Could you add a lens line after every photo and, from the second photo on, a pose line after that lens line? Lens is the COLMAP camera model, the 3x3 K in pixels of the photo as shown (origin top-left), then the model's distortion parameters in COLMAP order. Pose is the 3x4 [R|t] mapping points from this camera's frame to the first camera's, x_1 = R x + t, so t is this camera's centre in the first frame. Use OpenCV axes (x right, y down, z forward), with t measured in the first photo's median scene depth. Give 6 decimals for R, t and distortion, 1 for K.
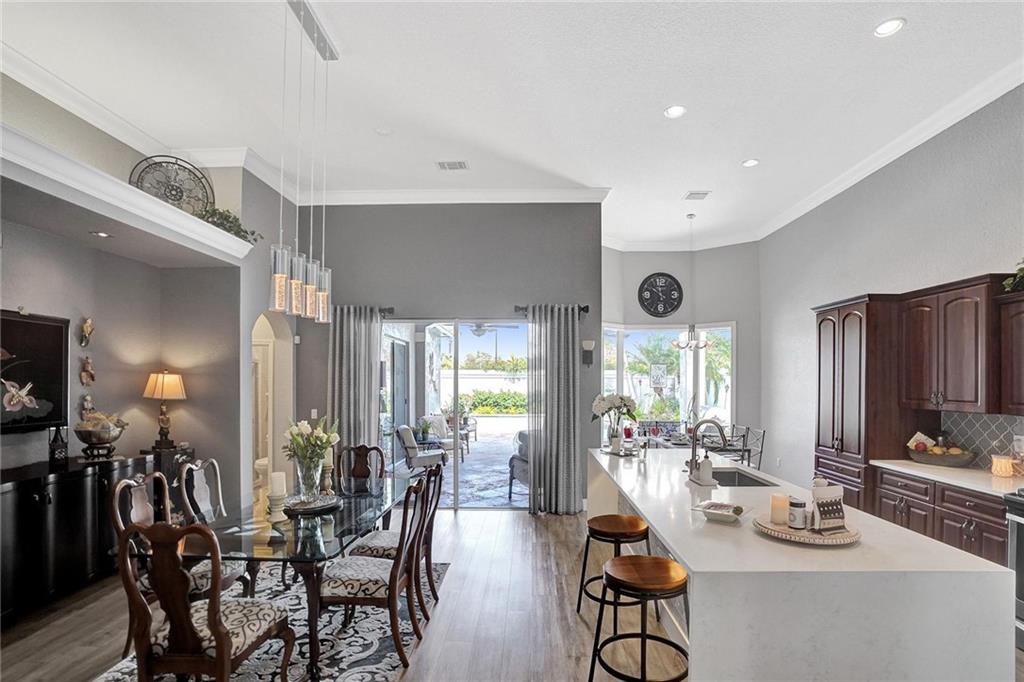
lens RADIAL K [[496.5, 0, 517.9], [0, 496.5, 381.7], [0, 0, 1]] dist [-0.075828, 0.028958]
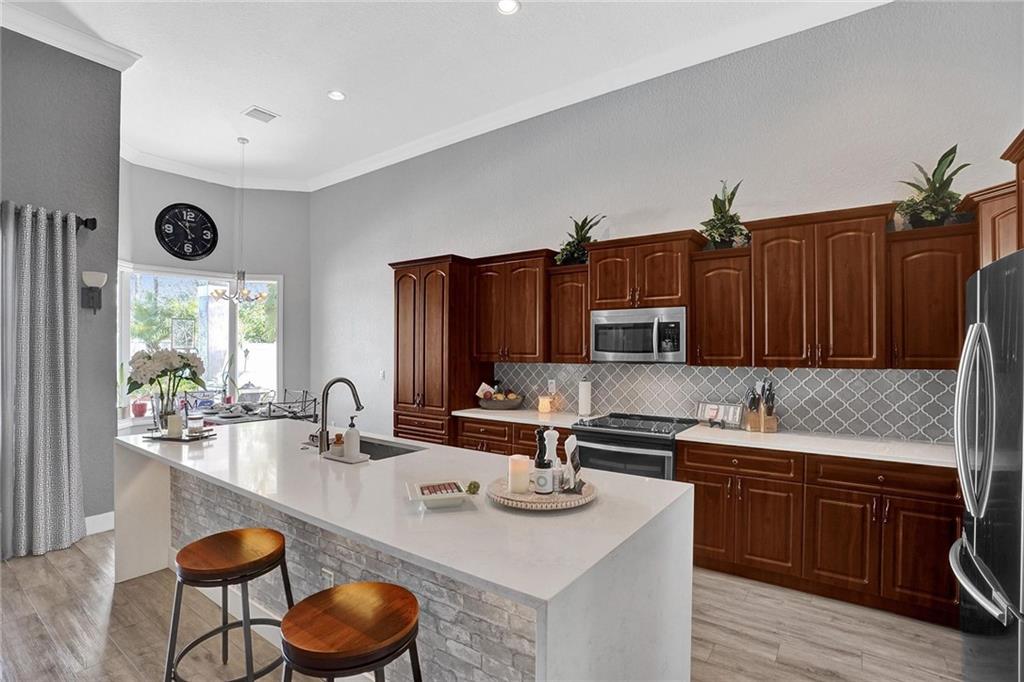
lens RADIAL K [[484.0, 0, 511.3], [0, 484.0, 346.8], [0, 0, 1]] dist [-0.074195, 0.030084]
pose [[0.568174, 0.004380, 0.822897, -0.064461], [0.001175, 0.999980, -0.006134, 0.025293], [-0.822908, 0.004452, 0.568158, 0.262829]]
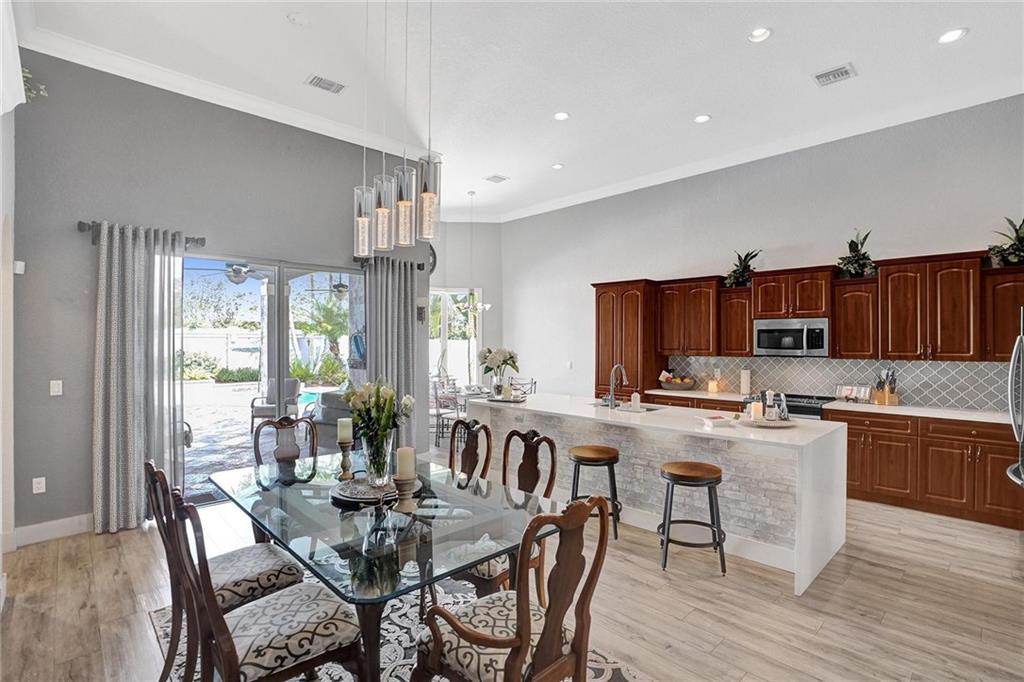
lens RADIAL K [[487.8, 0, 512.0], [0, 487.8, 341.0], [0, 0, 1]] dist [-0.070632, 0.026791]
pose [[0.706357, 0.001085, 0.707855, -0.571985], [0.002223, 0.999990, -0.003751, 0.012686], [-0.707852, 0.004223, 0.706348, 0.210123]]
